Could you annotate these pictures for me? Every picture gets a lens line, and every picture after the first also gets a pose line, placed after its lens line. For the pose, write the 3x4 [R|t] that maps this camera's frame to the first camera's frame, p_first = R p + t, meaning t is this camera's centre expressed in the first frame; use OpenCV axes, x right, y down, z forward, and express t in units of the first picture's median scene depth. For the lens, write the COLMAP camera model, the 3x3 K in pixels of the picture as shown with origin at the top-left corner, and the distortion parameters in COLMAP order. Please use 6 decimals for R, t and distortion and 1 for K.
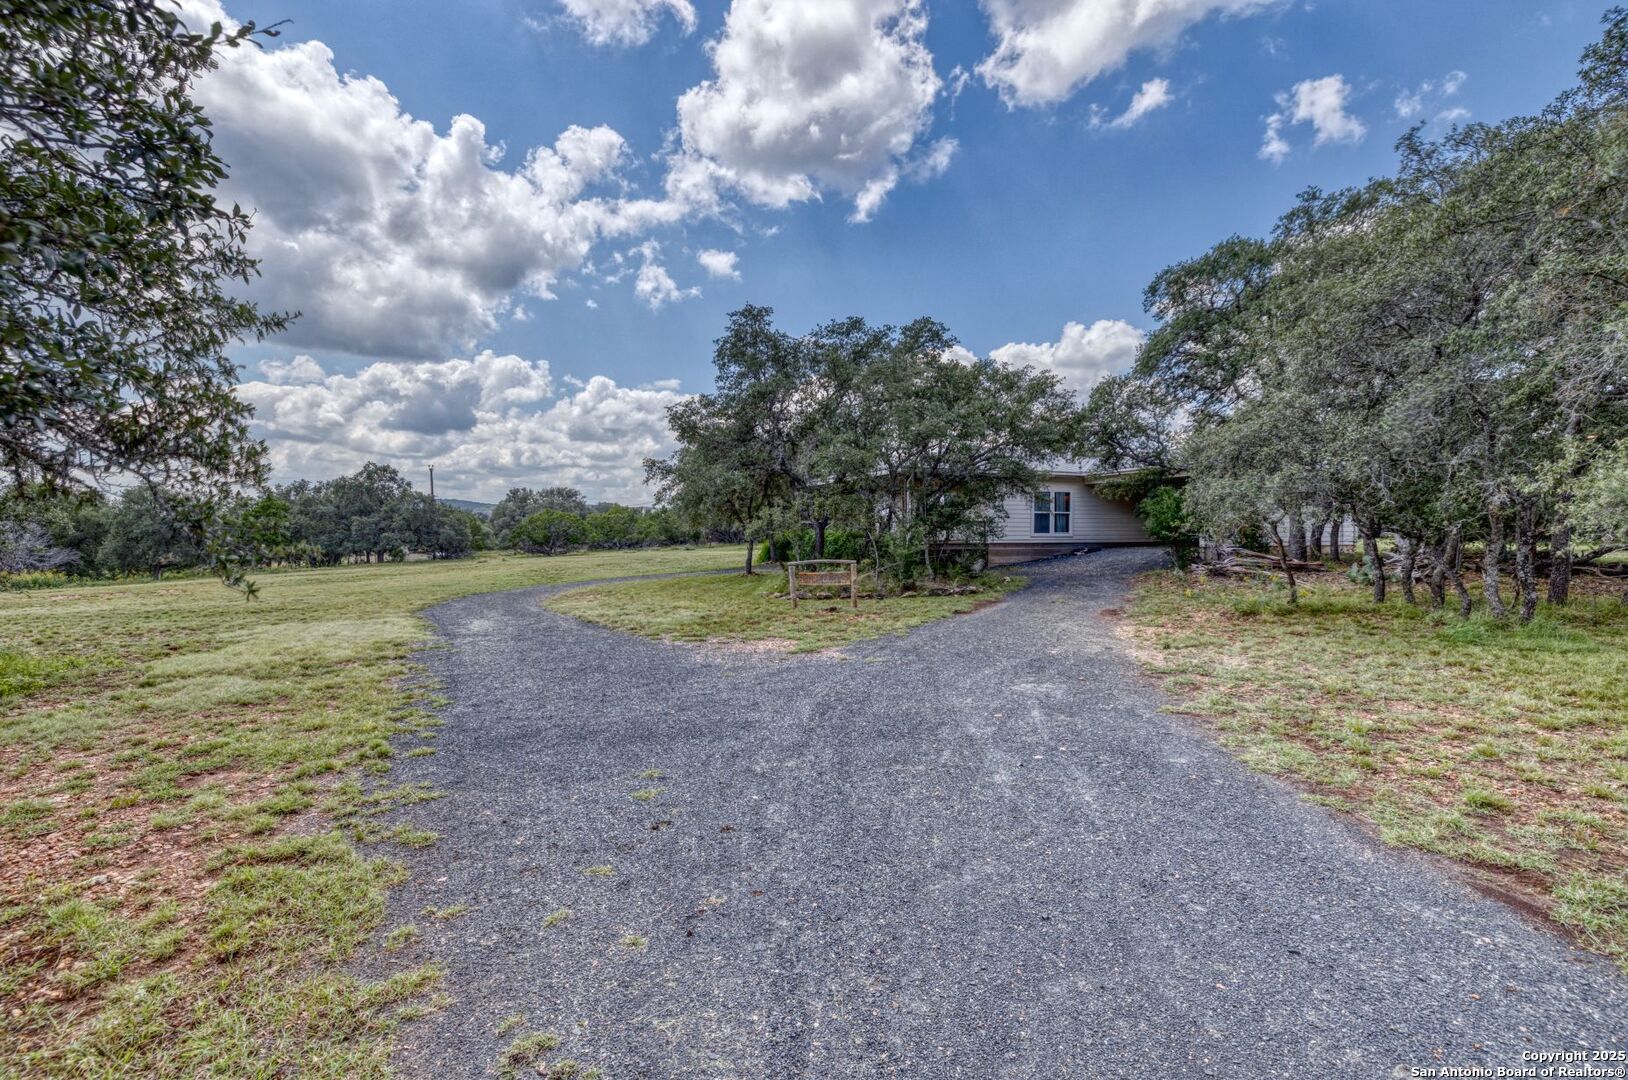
lens RADIAL K [[704.2, 0, 814.0], [0, 704.2, 540.0], [0, 0, 1]] dist [0.000145, 0.000001]
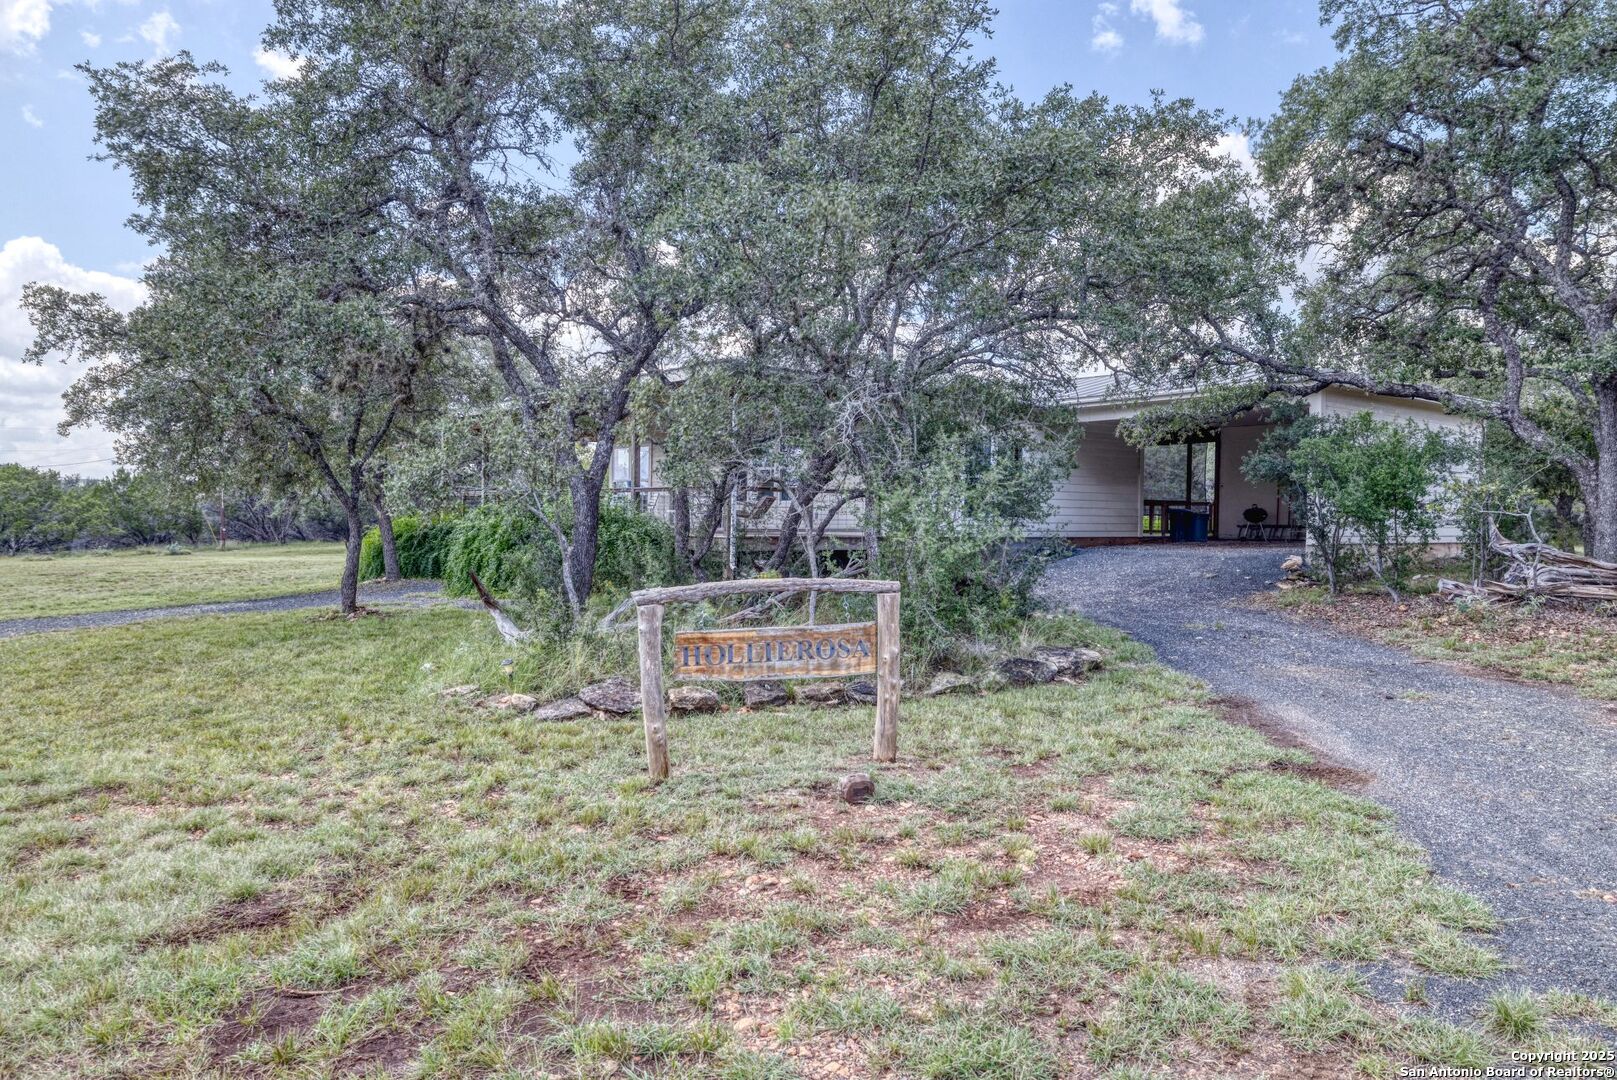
lens RADIAL K [[1098.9, 0, 808.5], [0, 1098.9, 540.0], [0, 0, 1]] dist [-0.003520, -0.001928]
pose [[0.940652, 0.003055, 0.339360, -0.036177], [-0.003308, 0.999995, 0.000169, 0.004574], [-0.339357, -0.001281, 0.940657, 0.209611]]
